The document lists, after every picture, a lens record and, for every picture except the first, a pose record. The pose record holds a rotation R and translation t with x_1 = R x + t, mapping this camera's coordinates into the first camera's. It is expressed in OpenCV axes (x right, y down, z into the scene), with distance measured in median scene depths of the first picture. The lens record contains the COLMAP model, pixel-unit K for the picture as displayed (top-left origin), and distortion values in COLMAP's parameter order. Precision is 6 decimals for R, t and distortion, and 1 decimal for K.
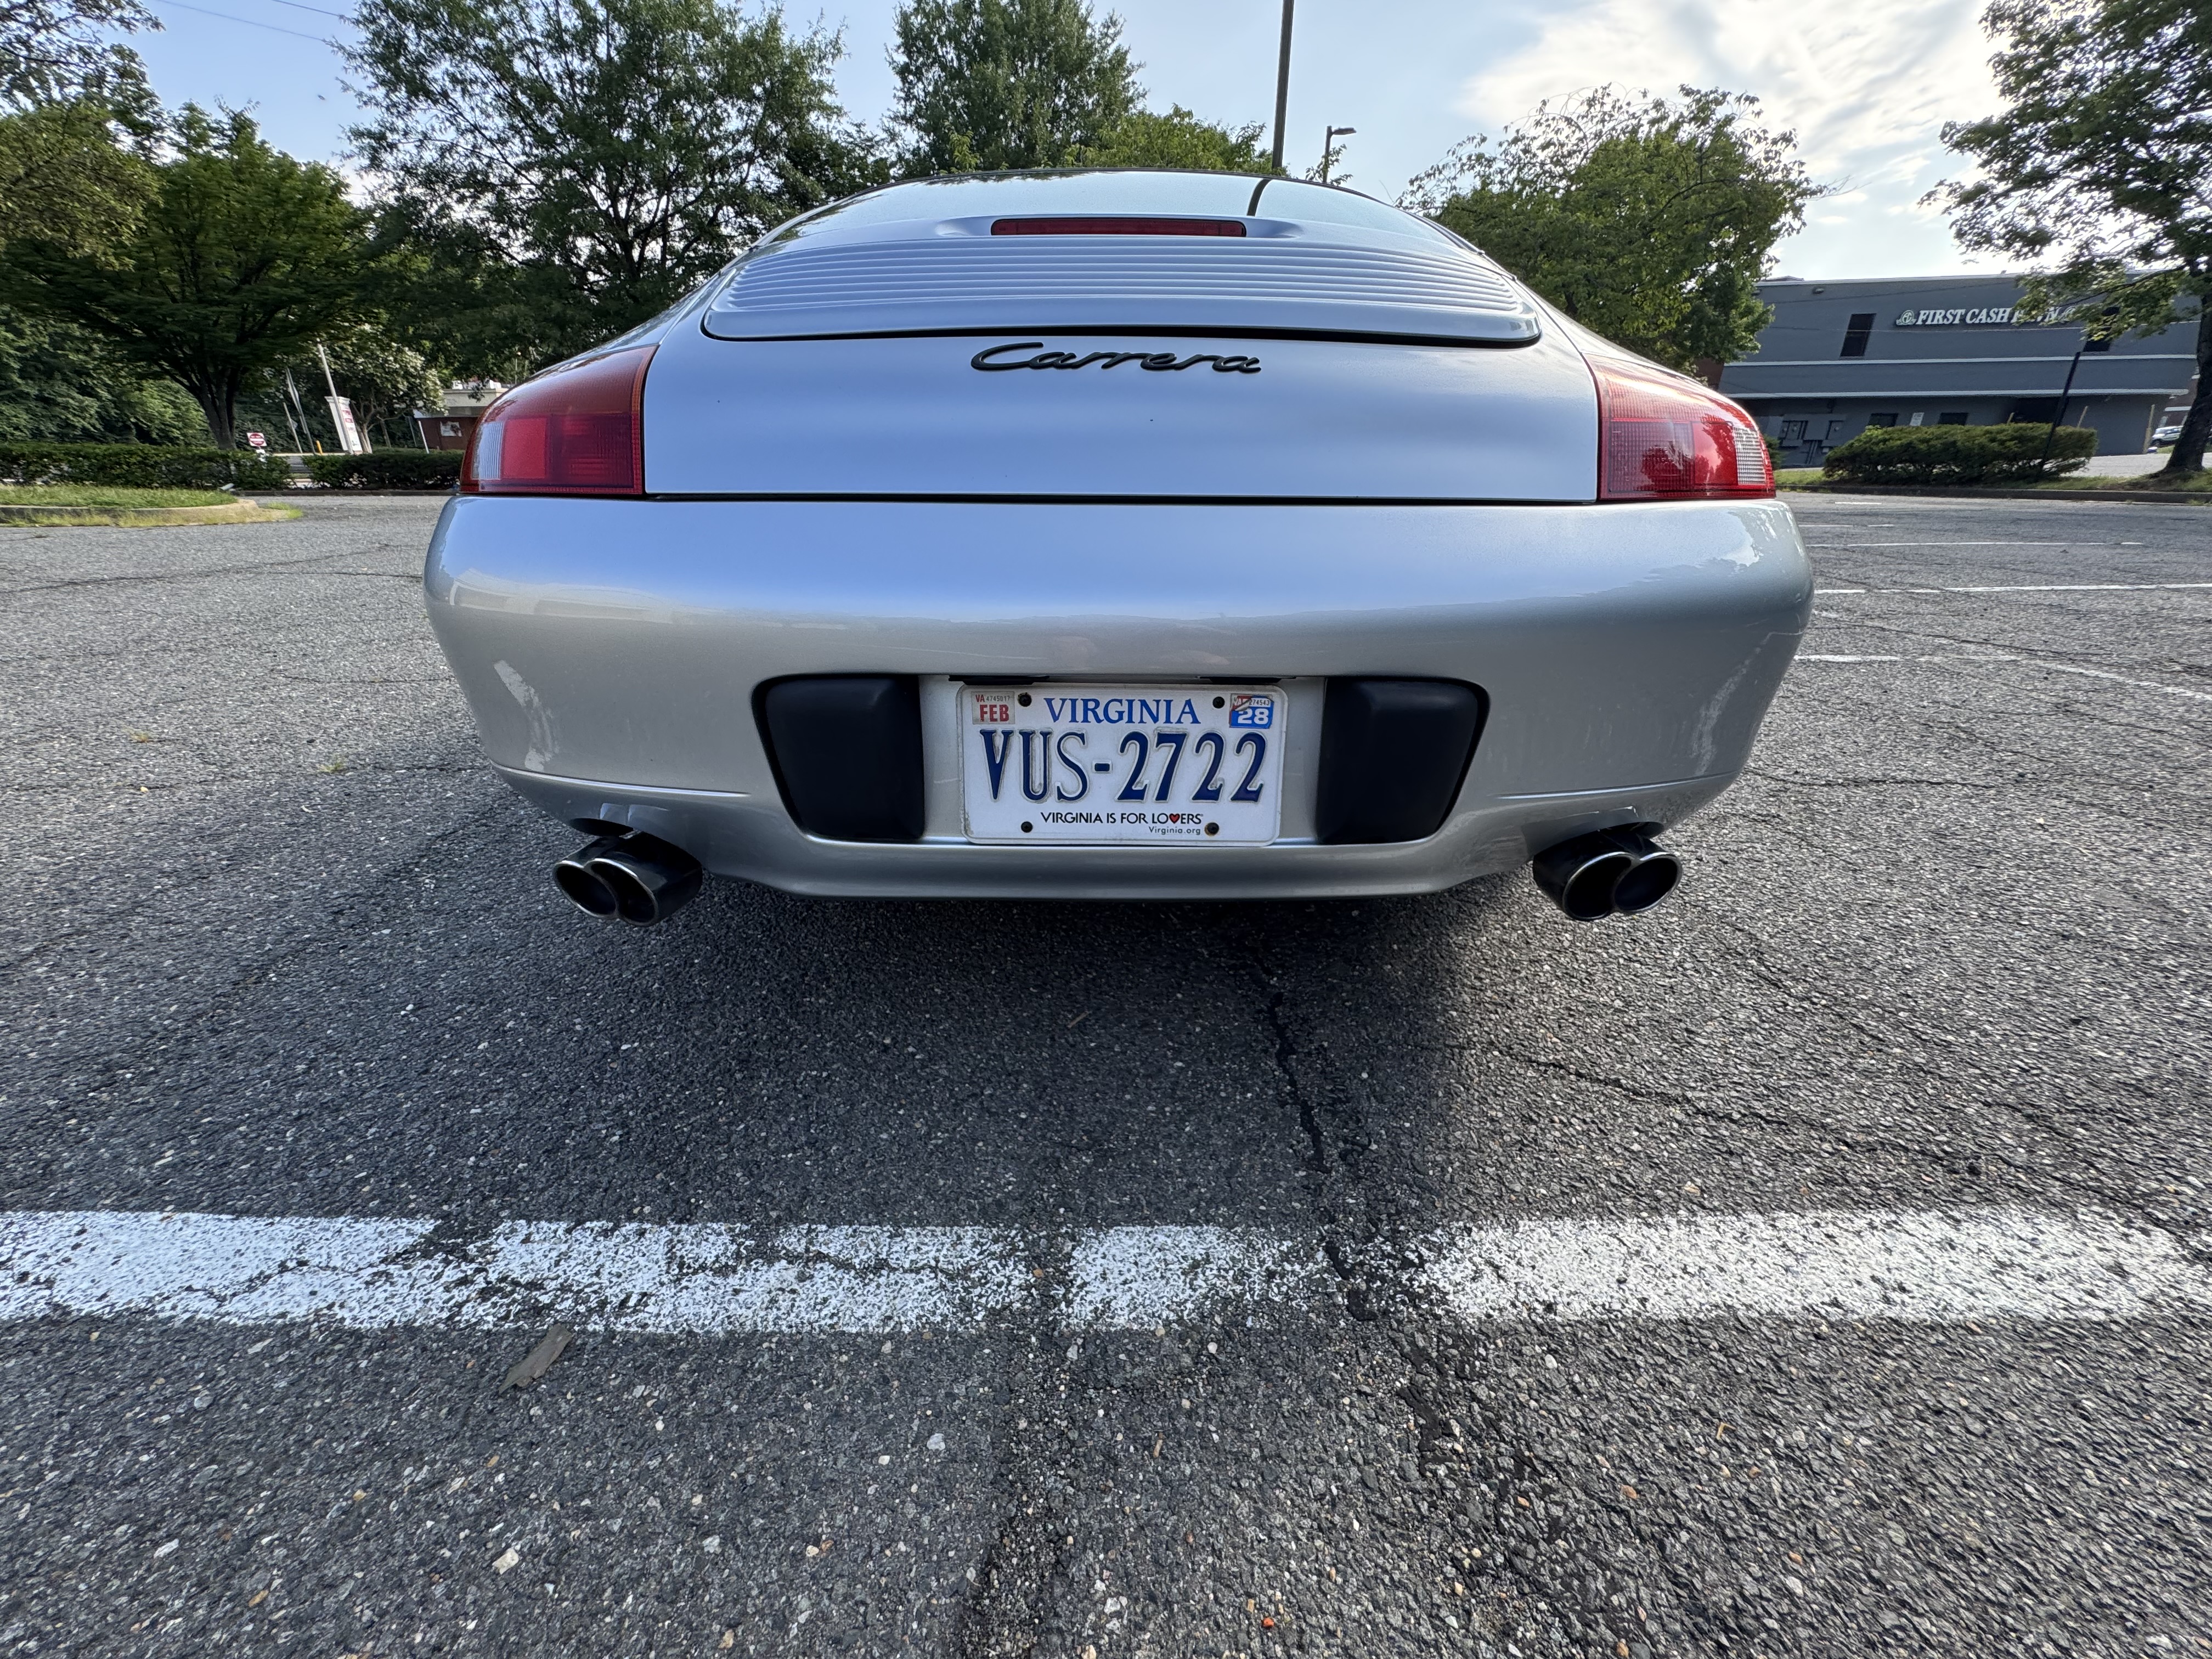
lens RADIAL K [[889.1, 0, 1105.5], [0, 889.1, 827.9], [0, 0, 1]] dist [-0.003771, 0.000468]
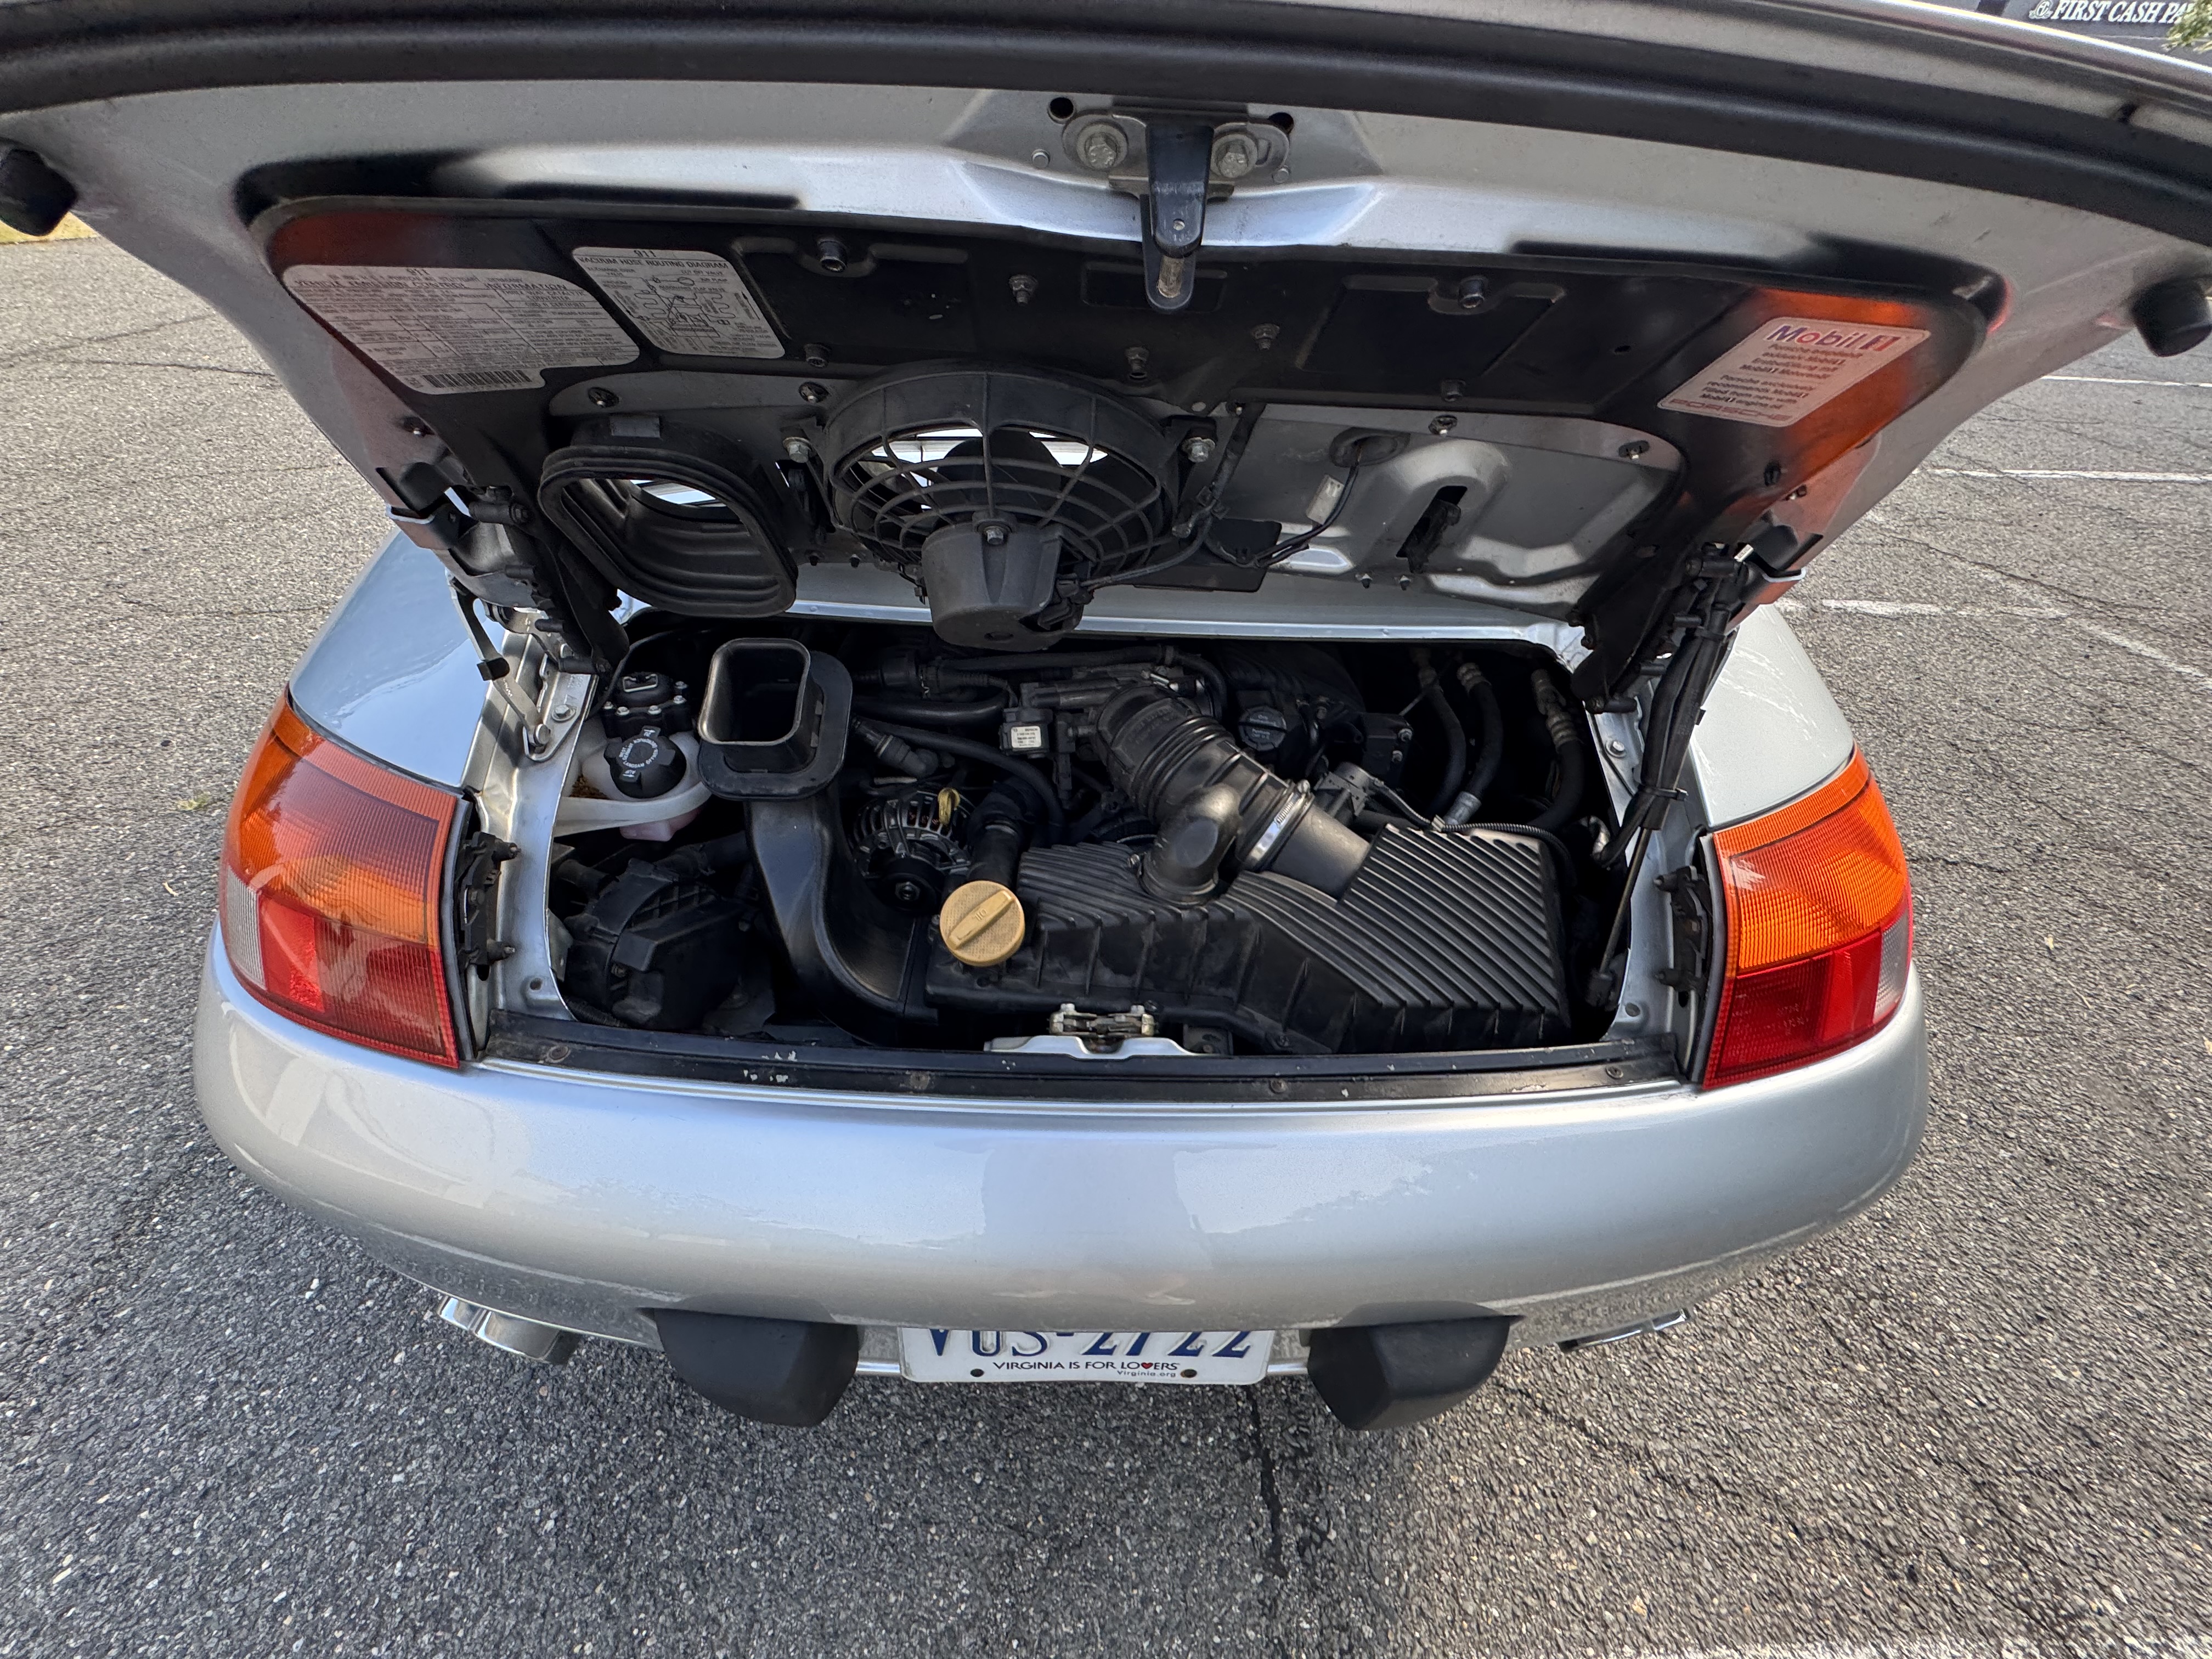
lens RADIAL K [[889.1, 0, 1103.5], [0, 889.1, 829.2], [0, 0, 1]] dist [-0.003771, 0.000468]
pose [[0.999050, 0.024609, 0.035955, -0.007978], [-0.033250, 0.963918, 0.264116, -0.646165], [-0.028158, -0.265061, 0.963820, 0.259218]]
